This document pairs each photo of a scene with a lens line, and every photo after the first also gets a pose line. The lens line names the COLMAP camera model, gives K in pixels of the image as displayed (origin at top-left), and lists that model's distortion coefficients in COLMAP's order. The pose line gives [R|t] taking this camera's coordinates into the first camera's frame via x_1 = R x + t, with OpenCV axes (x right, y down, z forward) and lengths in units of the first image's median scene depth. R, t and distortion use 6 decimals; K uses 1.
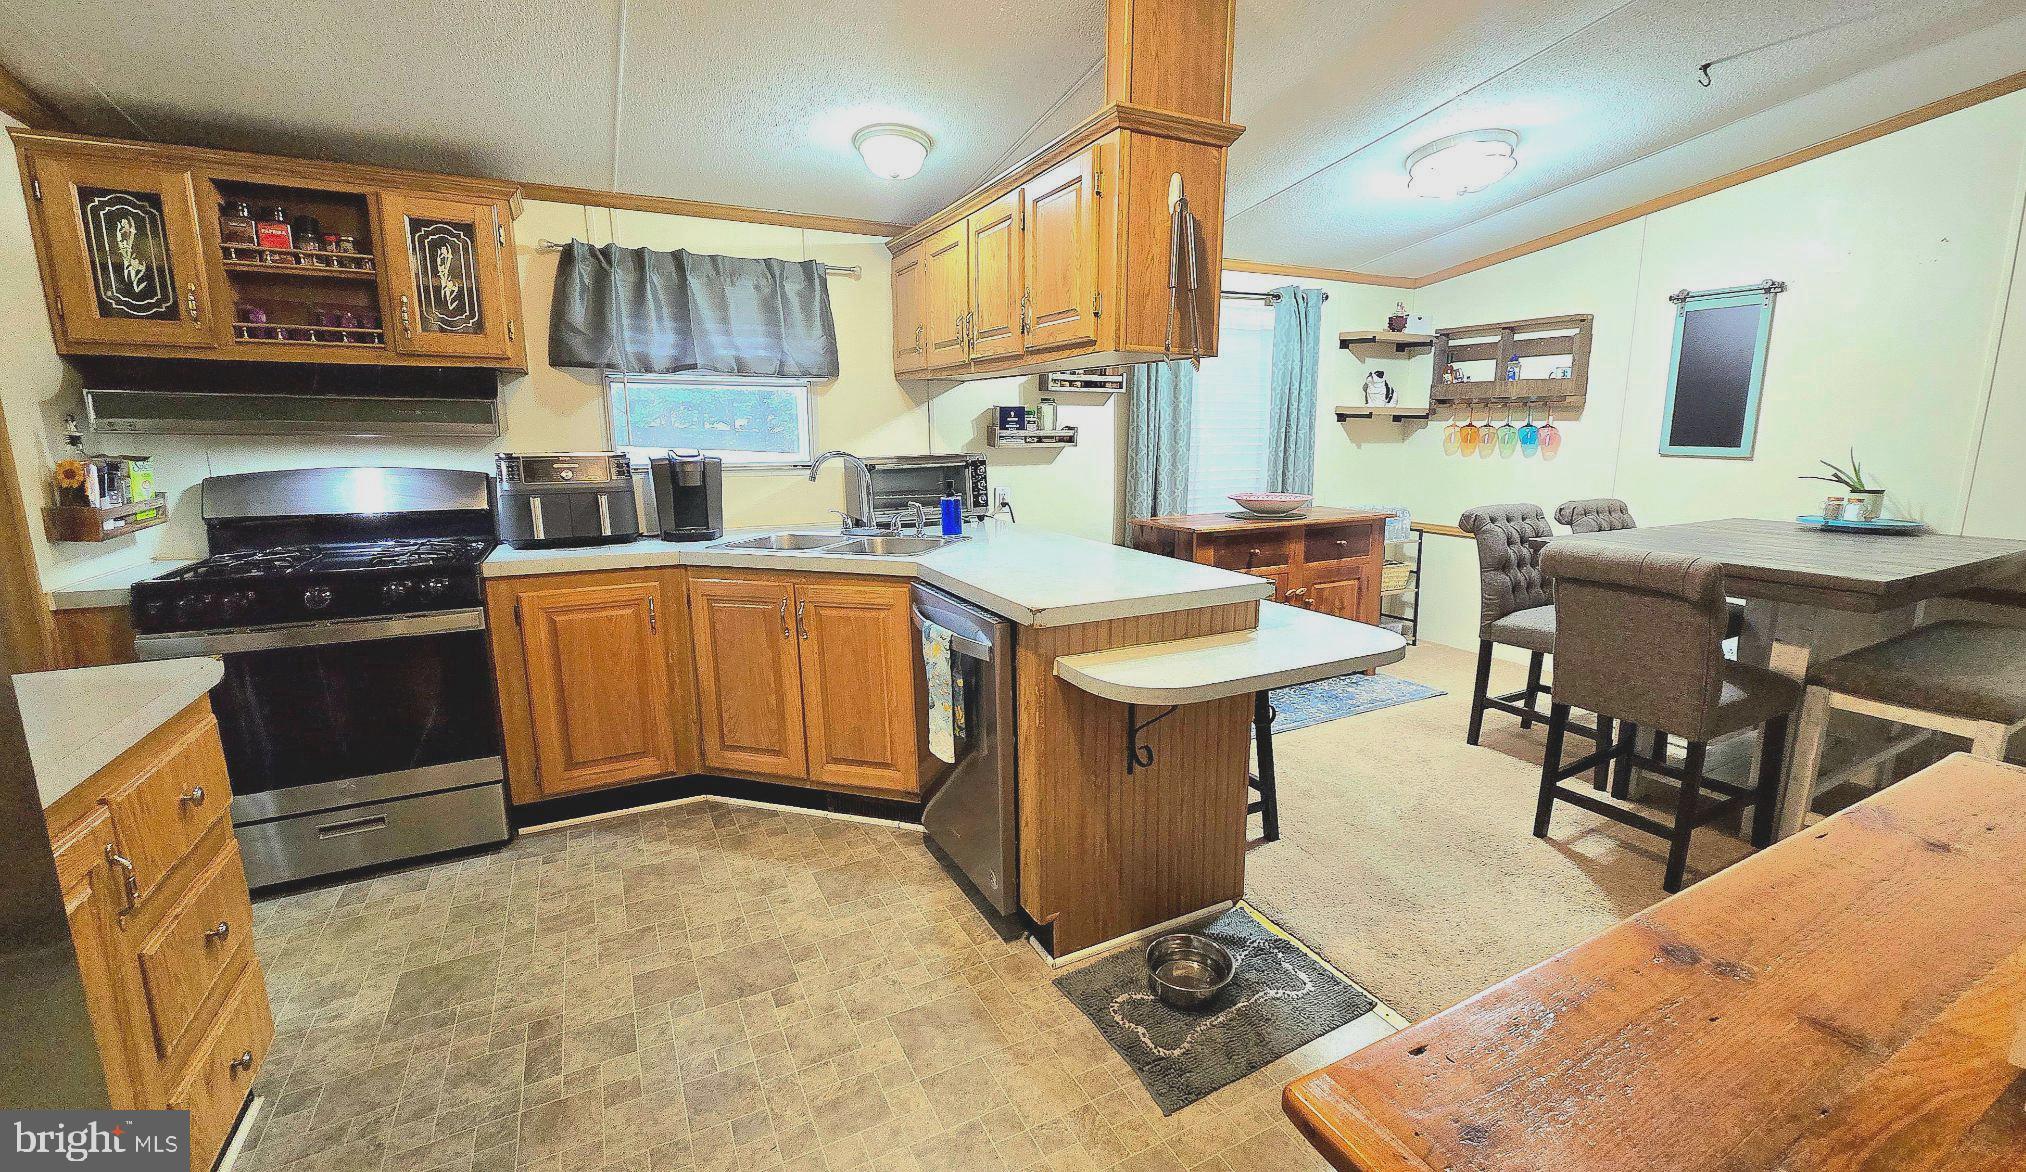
lens RADIAL K [[841.2, 0, 1050.6], [0, 841.2, 581.5], [0, 0, 1]] dist [-0.001295, -0.000062]
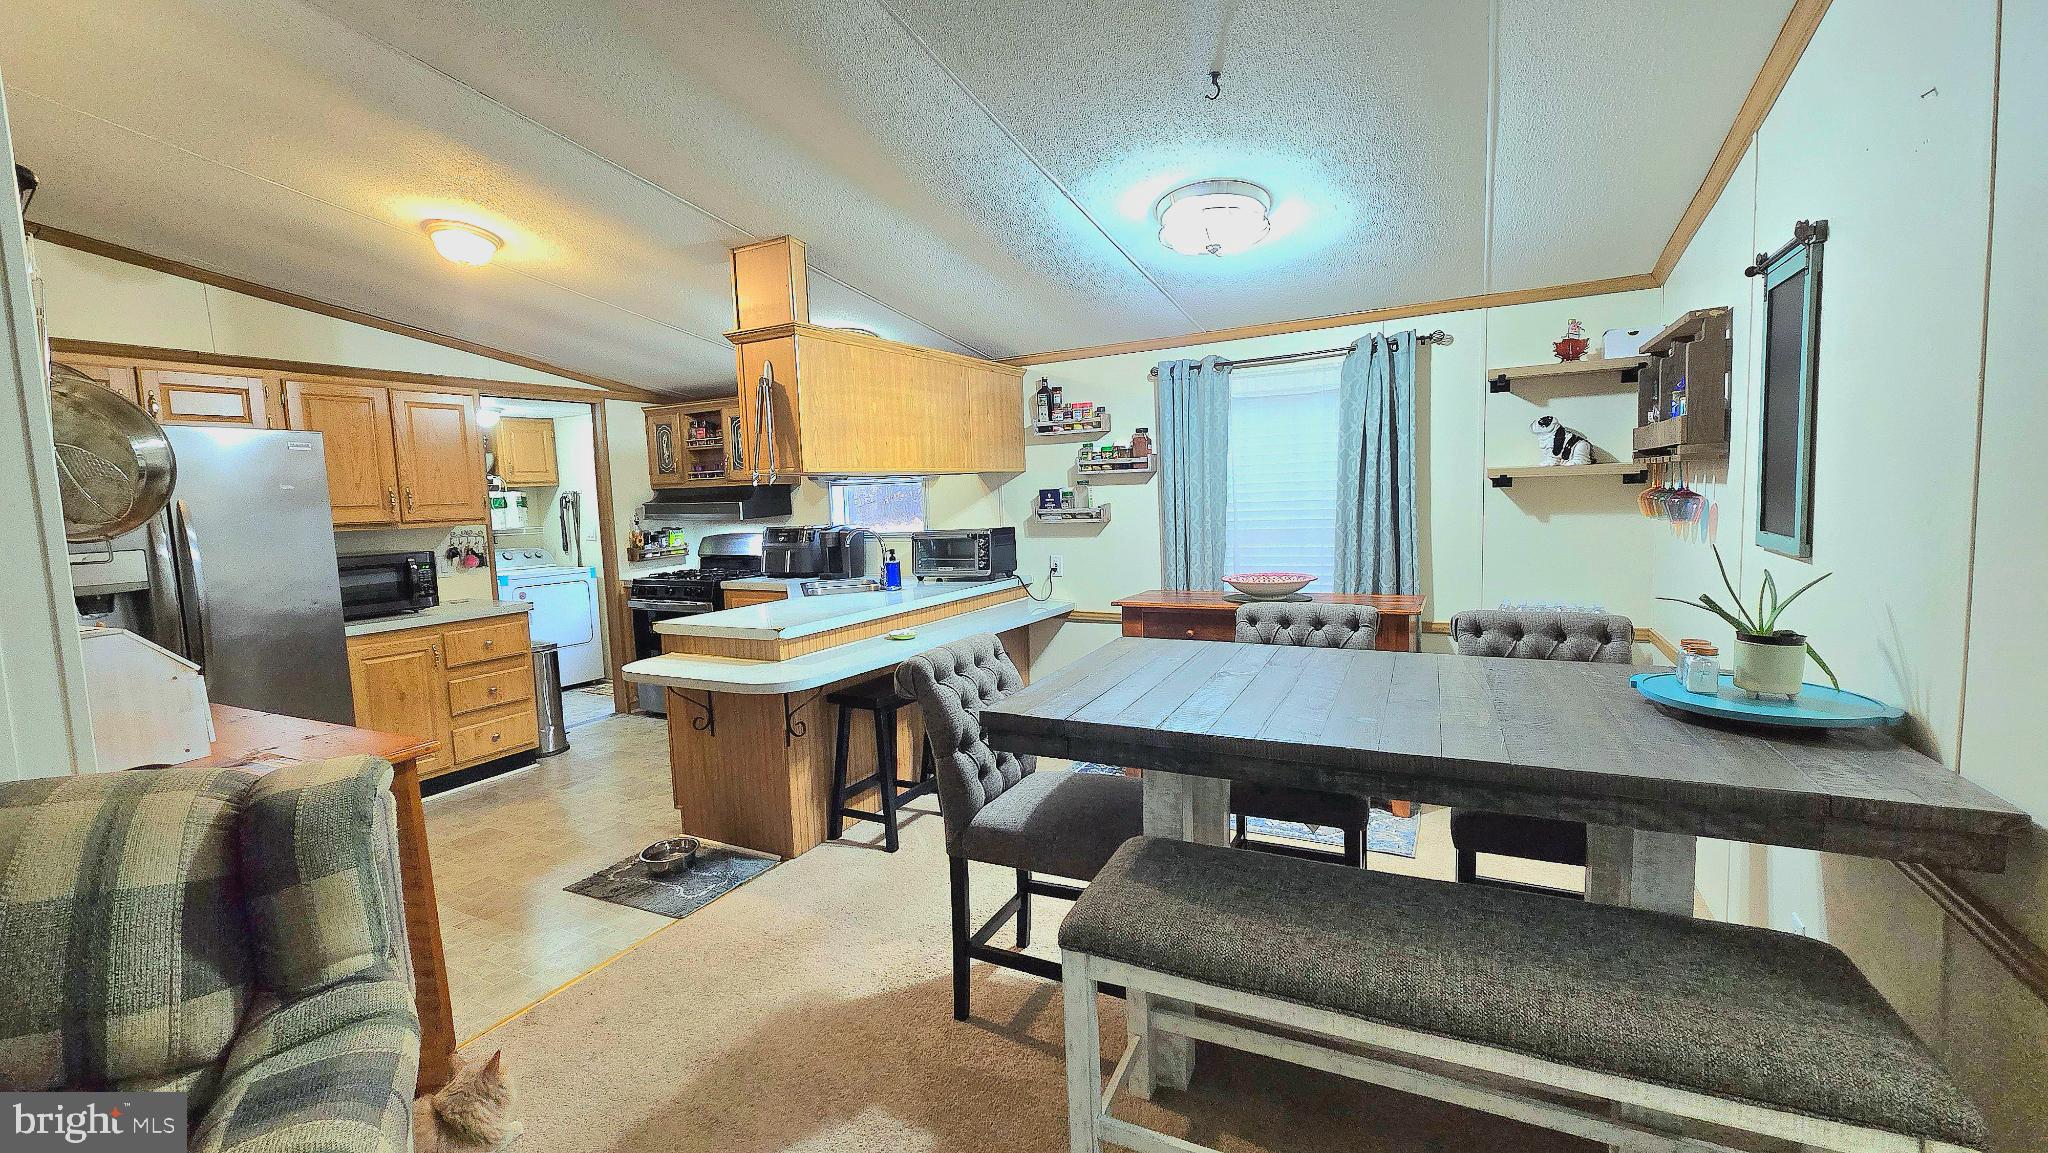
lens RADIAL K [[842.6, 0, 1016.7], [0, 842.6, 570.6], [0, 0, 1]] dist [-0.001552, 0.000143]
pose [[0.554245, 0.056450, -0.830437, 0.940979], [-0.117379, 0.993028, -0.010838, -0.073383], [0.824036, 0.103483, 0.557007, 0.298291]]
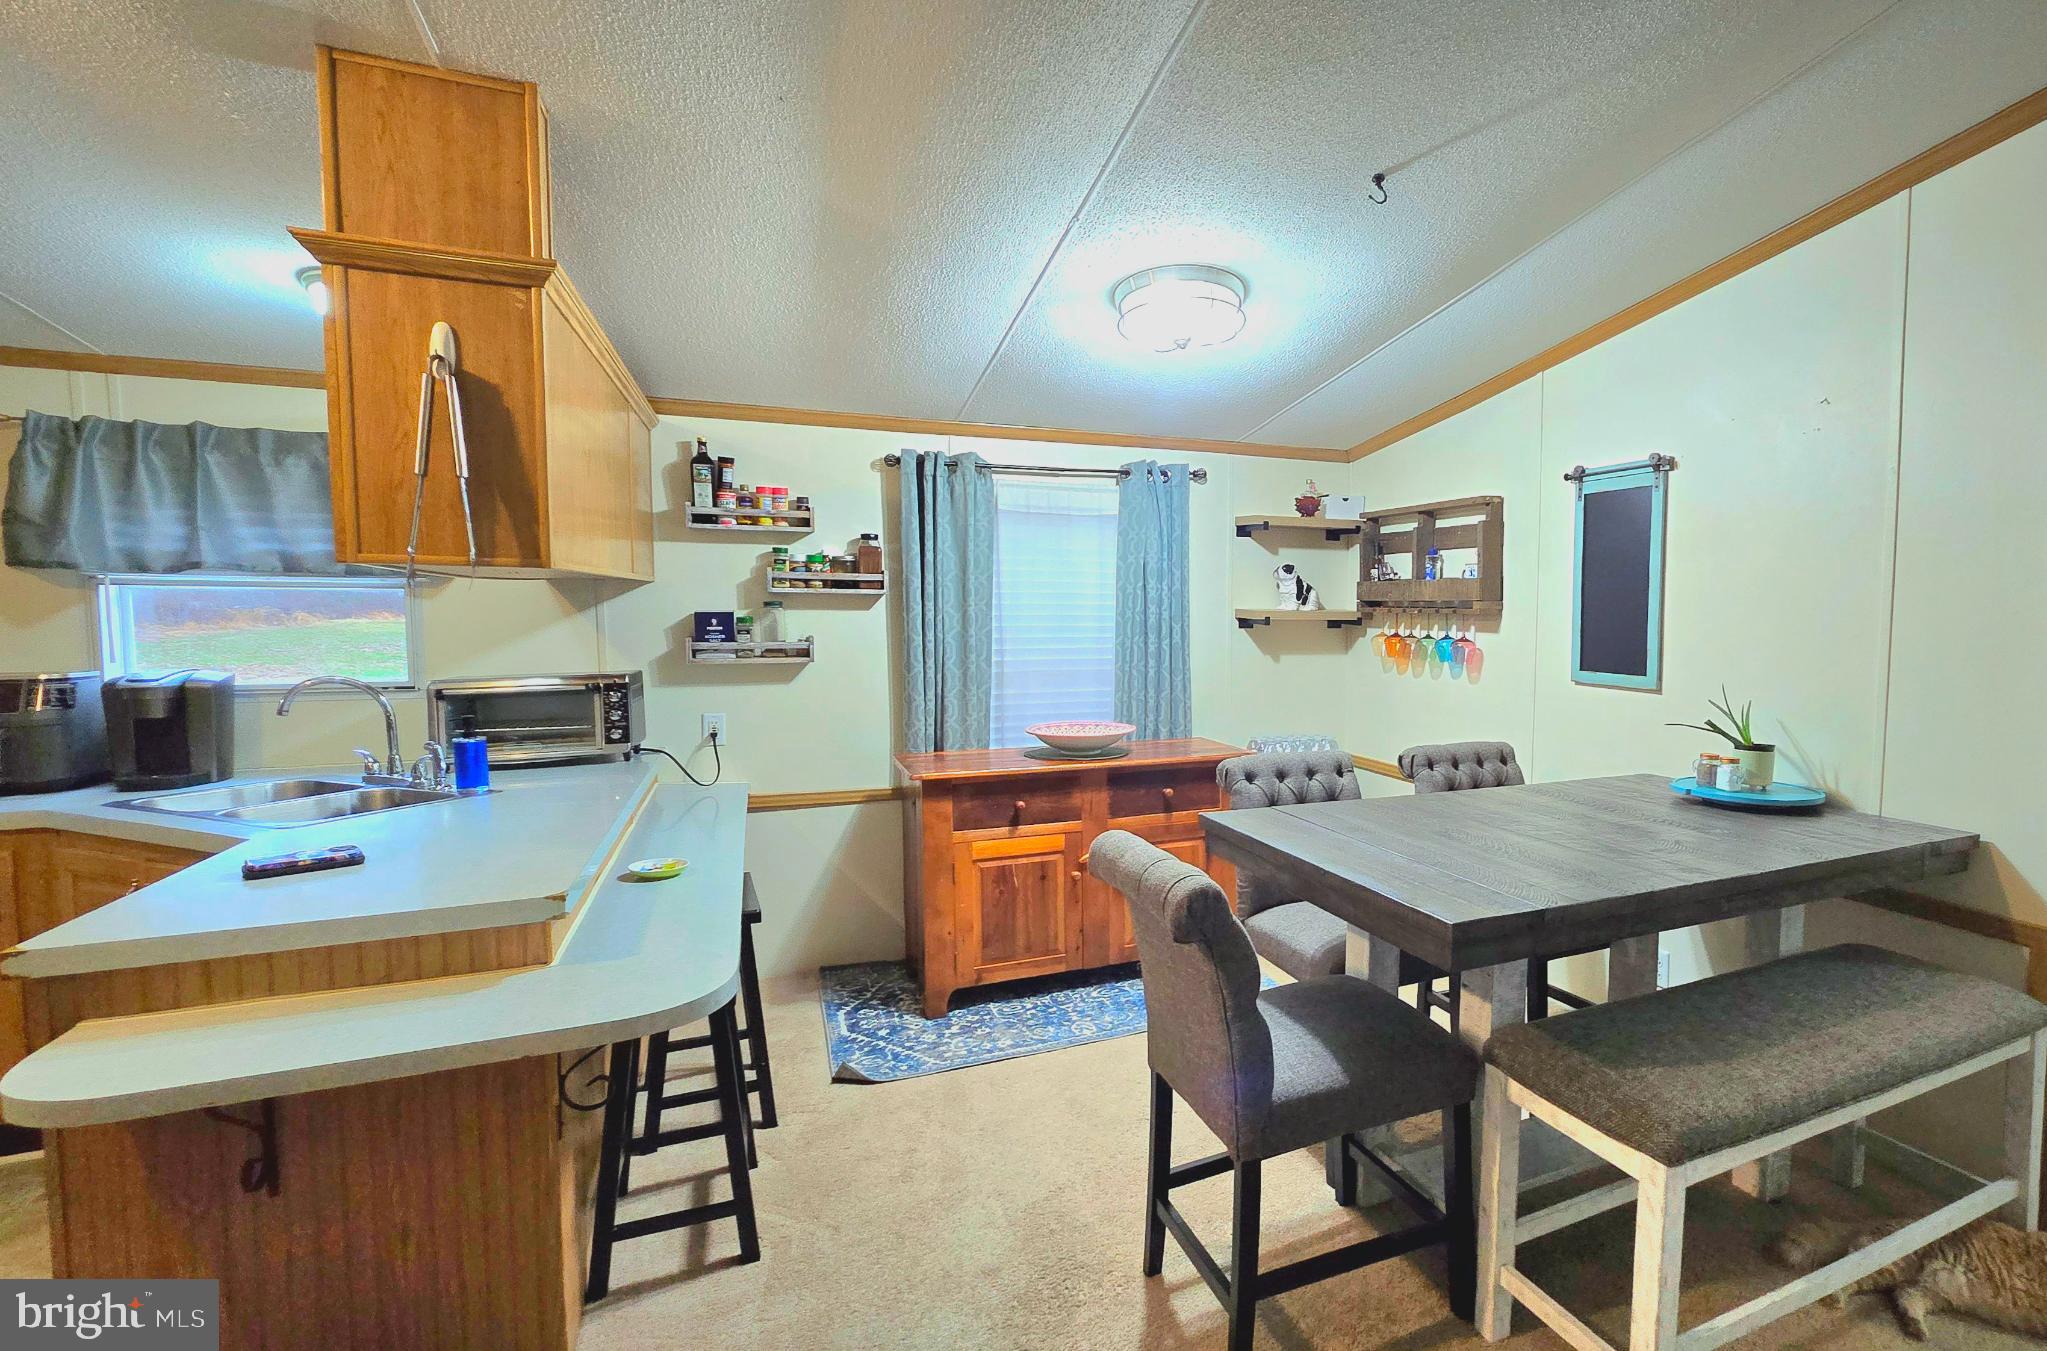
lens RADIAL K [[979.2, 0, 1206.1], [0, 979.2, 672.8], [0, 0, 1]] dist [0.003187, 0.000619]
pose [[0.997876, 0.011417, -0.064139, 0.471618], [-0.018867, 0.992979, -0.116775, -0.053795], [0.062355, 0.117737, 0.991085, 0.129390]]
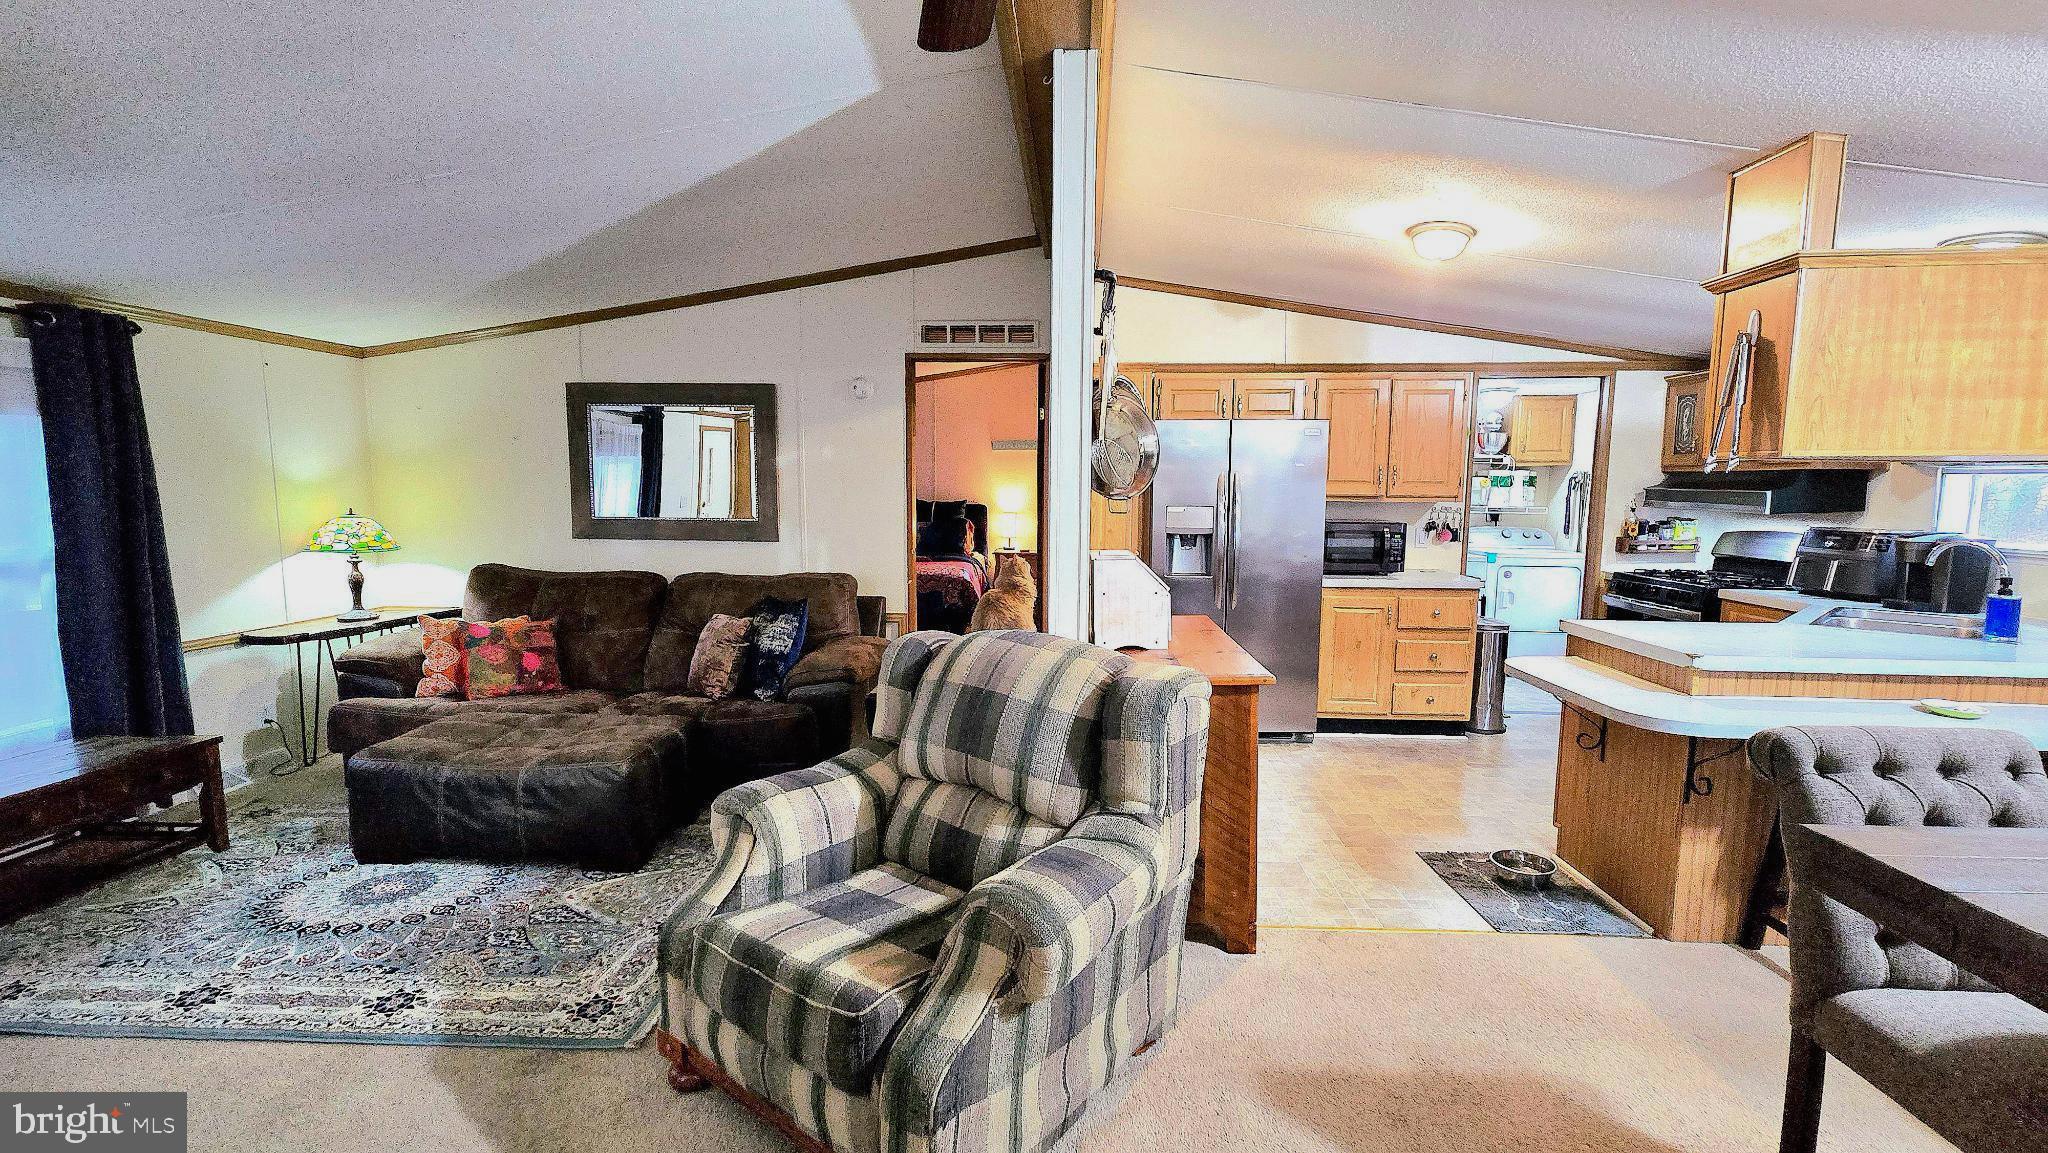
lens RADIAL K [[842.6, 0, 1016.7], [0, 842.6, 570.6], [0, 0, 1]] dist [-0.001552, 0.000143]
pose [[-0.530117, 0.082429, -0.843908, 0.954165], [-0.160678, 0.967466, 0.195430, -0.104617], [0.832562, 0.239198, -0.499626, 0.444469]]
